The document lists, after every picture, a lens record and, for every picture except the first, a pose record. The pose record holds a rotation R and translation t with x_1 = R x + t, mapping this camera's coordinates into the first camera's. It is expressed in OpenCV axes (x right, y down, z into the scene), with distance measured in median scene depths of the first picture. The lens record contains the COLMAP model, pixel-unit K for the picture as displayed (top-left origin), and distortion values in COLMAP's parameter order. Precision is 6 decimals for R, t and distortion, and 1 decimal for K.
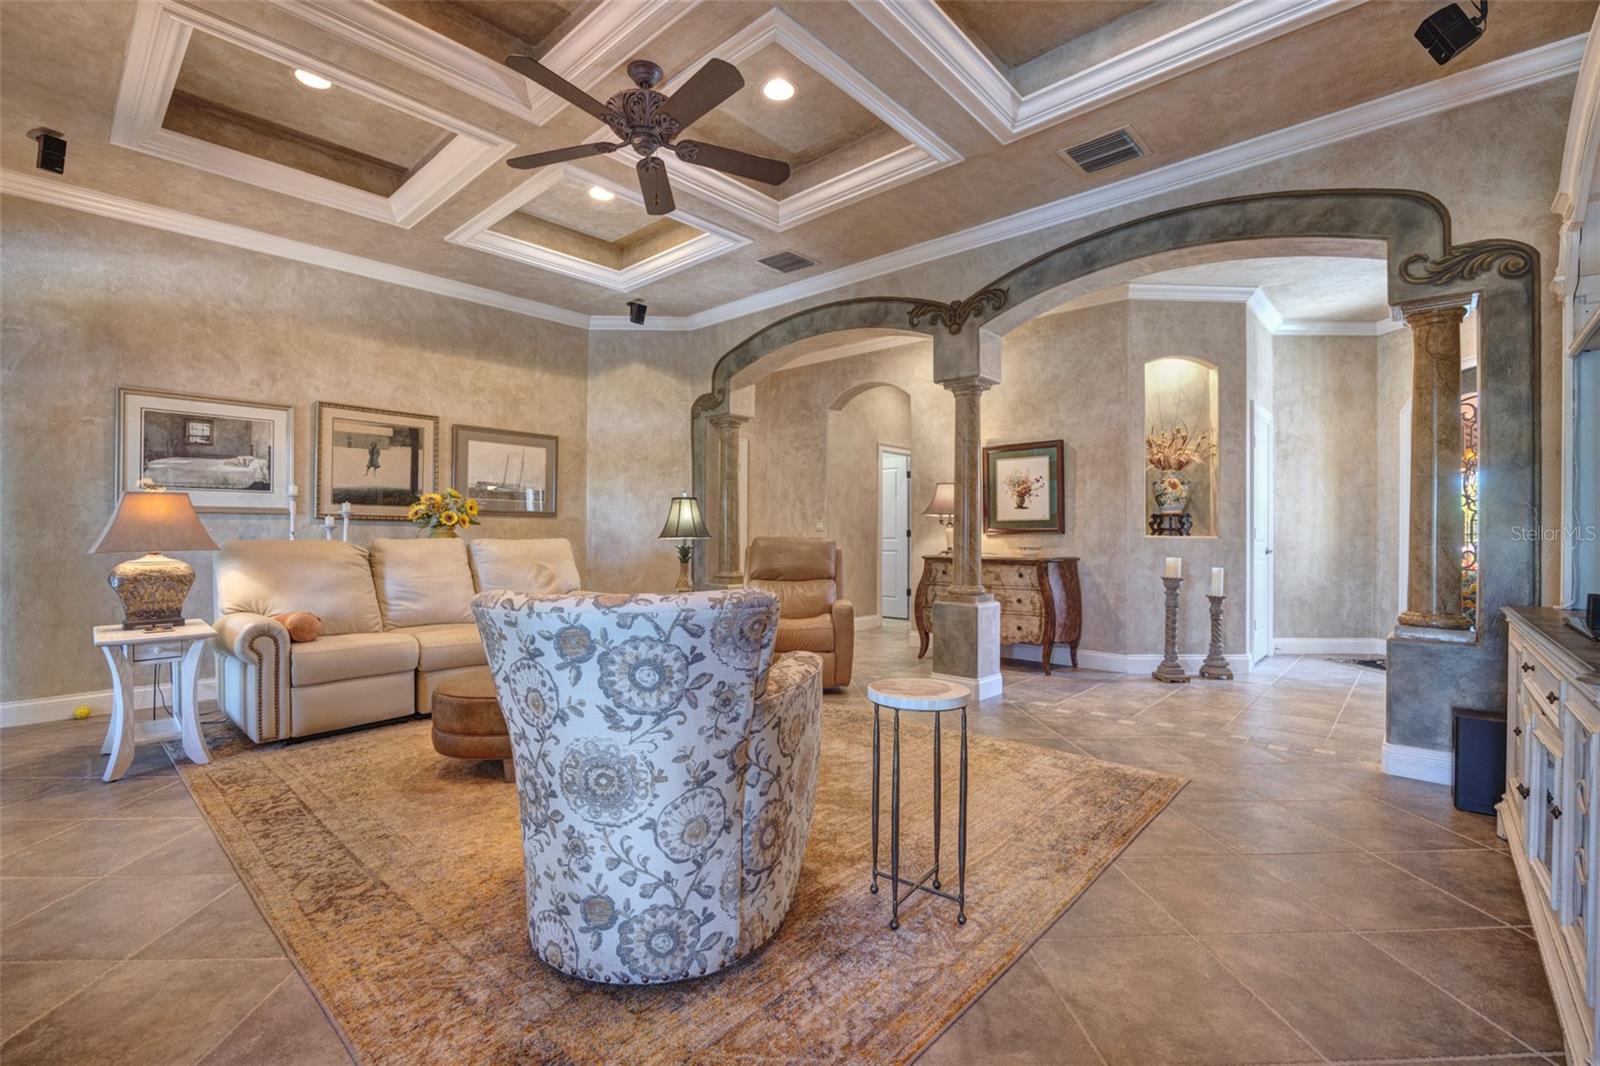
lens RADIAL K [[687.4, 0, 795.7], [0, 687.4, 533.1], [0, 0, 1]] dist [-0.021679, 0.000257]
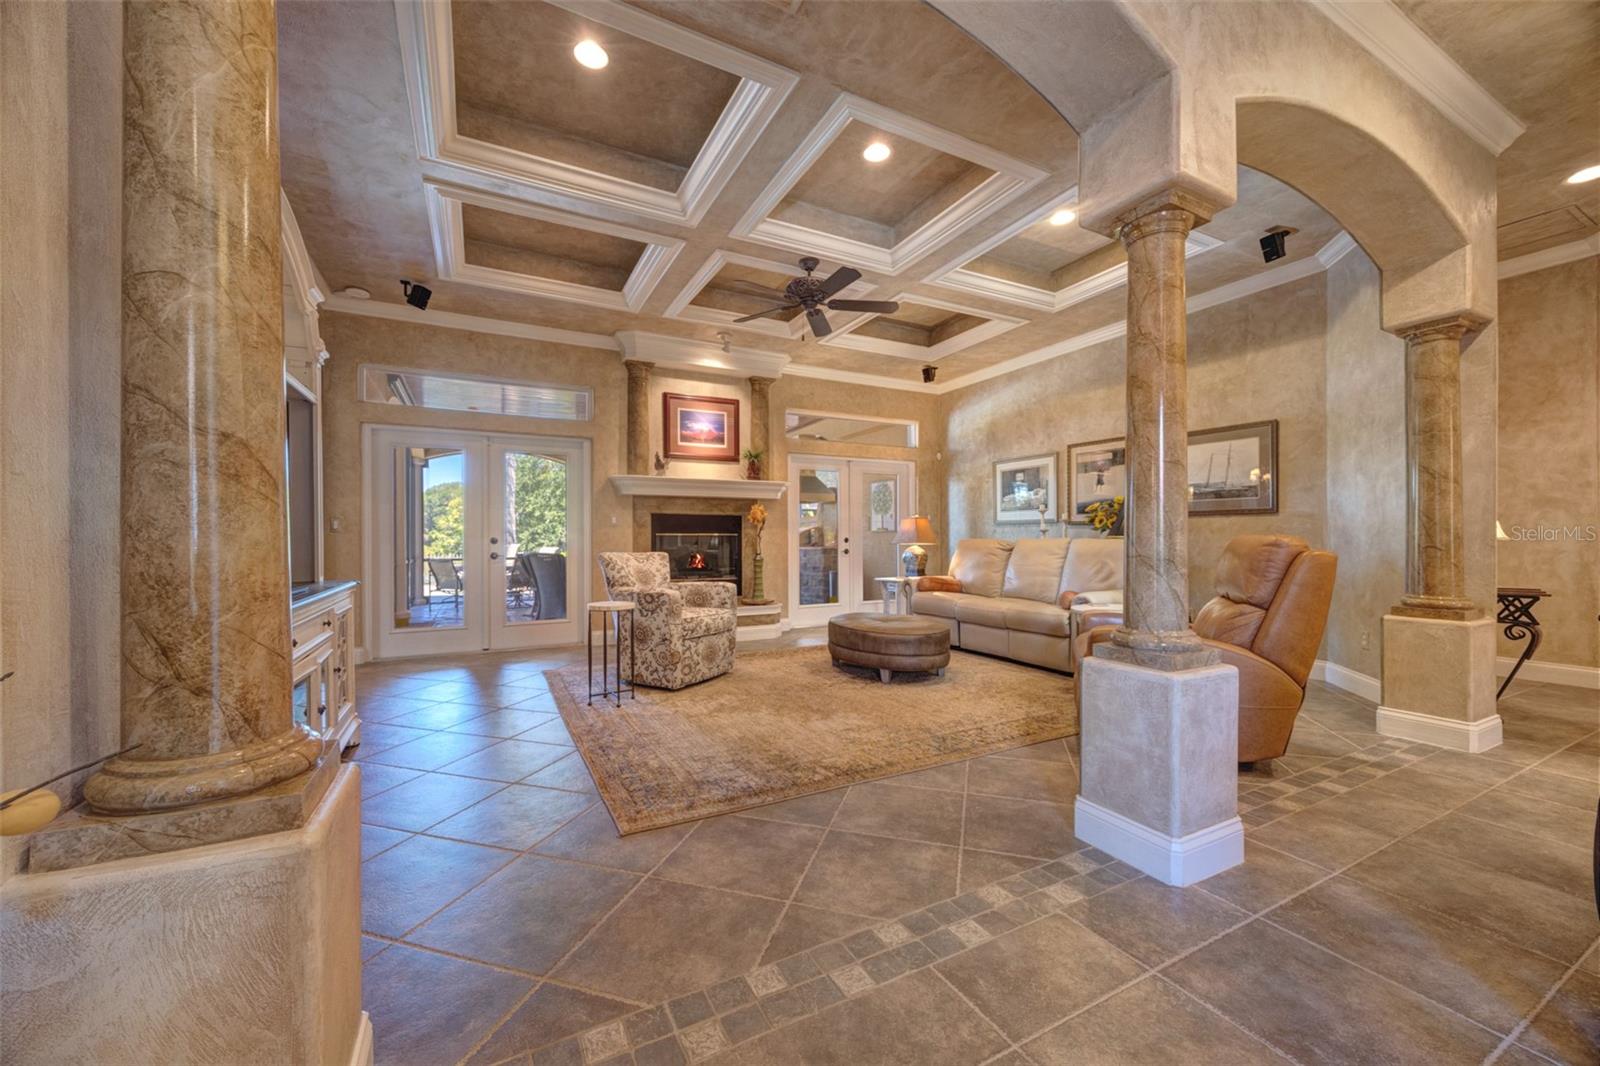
lens RADIAL K [[611.7, 0, 799.0], [0, 611.7, 535.7], [0, 0, 1]] dist [-0.003159, 0.000558]
pose [[-0.334970, -0.007495, -0.942199, 0.774257], [0.003337, 0.999953, -0.009141, 0.012647], [0.942223, -0.006206, -0.334929, 0.938397]]
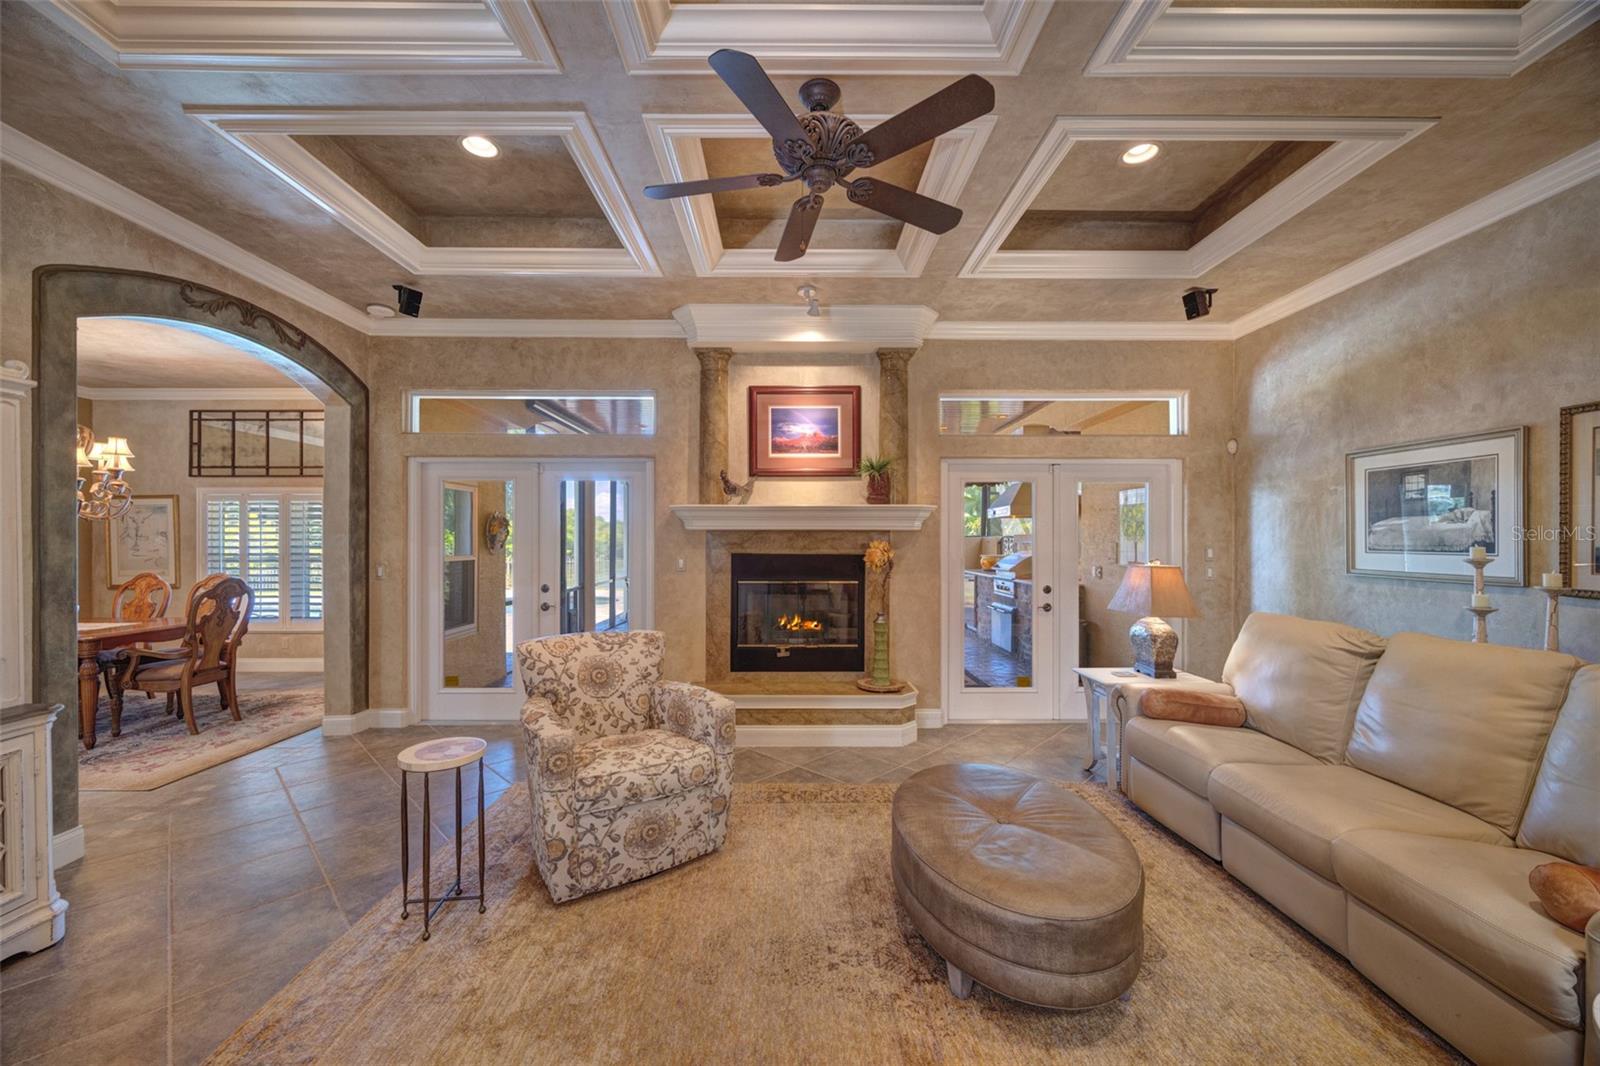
lens RADIAL K [[611.7, 0, 790.9], [0, 611.7, 537.0], [0, 0, 1]] dist [-0.003159, 0.000558]
pose [[-0.731749, -0.005760, -0.681549, 0.208041], [-0.003714, 0.999983, -0.004464, -0.074229], [0.681564, -0.000735, -0.731758, 0.972782]]
